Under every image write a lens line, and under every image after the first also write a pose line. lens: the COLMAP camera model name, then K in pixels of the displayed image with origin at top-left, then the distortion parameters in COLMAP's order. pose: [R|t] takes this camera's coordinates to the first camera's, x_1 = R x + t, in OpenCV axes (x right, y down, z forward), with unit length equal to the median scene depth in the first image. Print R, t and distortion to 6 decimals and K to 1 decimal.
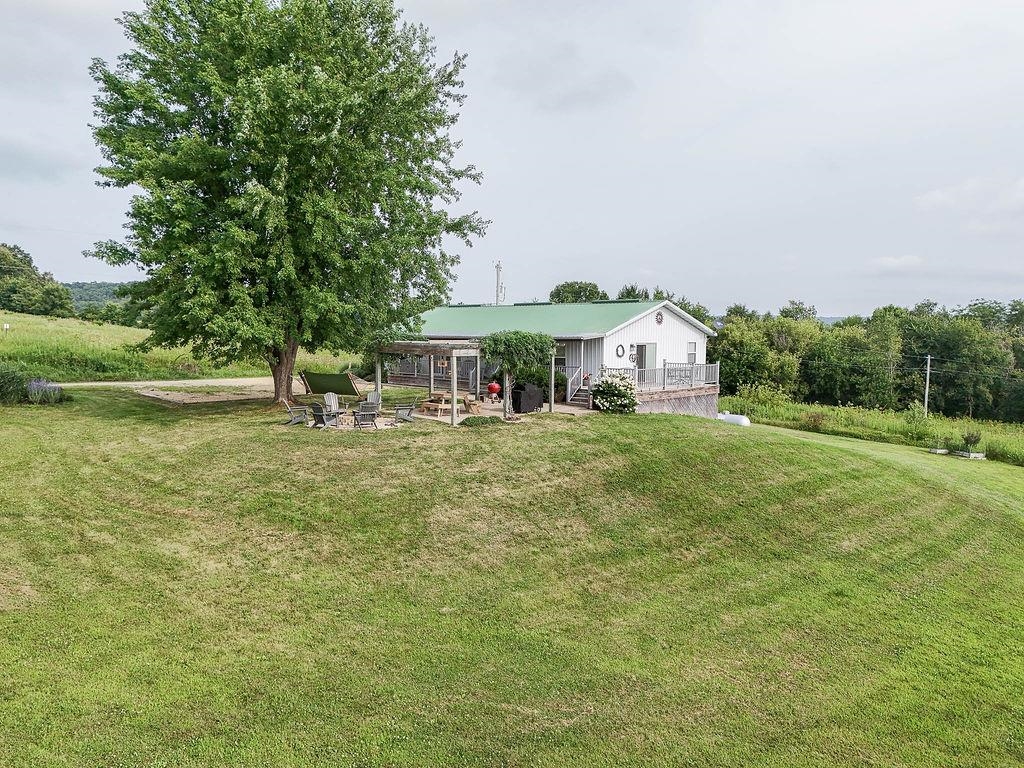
lens RADIAL K [[751.8, 0, 512.0], [0, 751.8, 384.0], [0, 0, 1]] dist [0.064443, -0.045188]
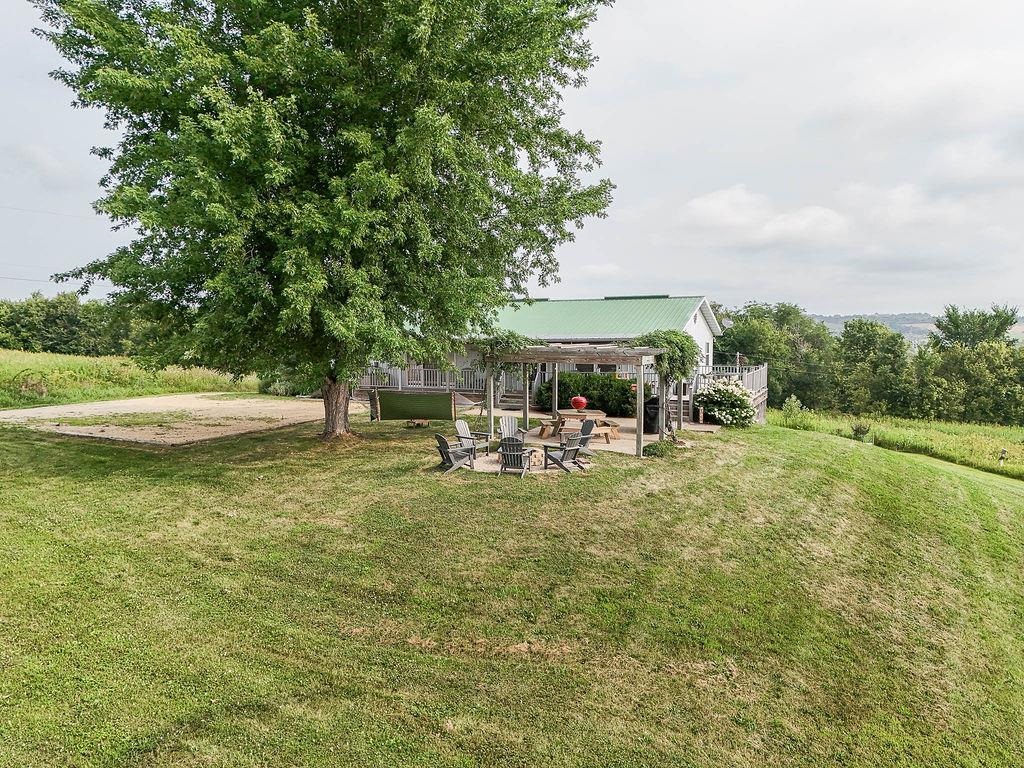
lens RADIAL K [[756.4, 0, 512.0], [0, 756.4, 384.0], [0, 0, 1]] dist [-0.002673, -0.001519]
pose [[0.938656, -0.030975, 0.343462, -0.381088], [0.031242, 0.999501, 0.004758, -0.021506], [-0.343438, 0.006264, 0.939155, 0.282364]]
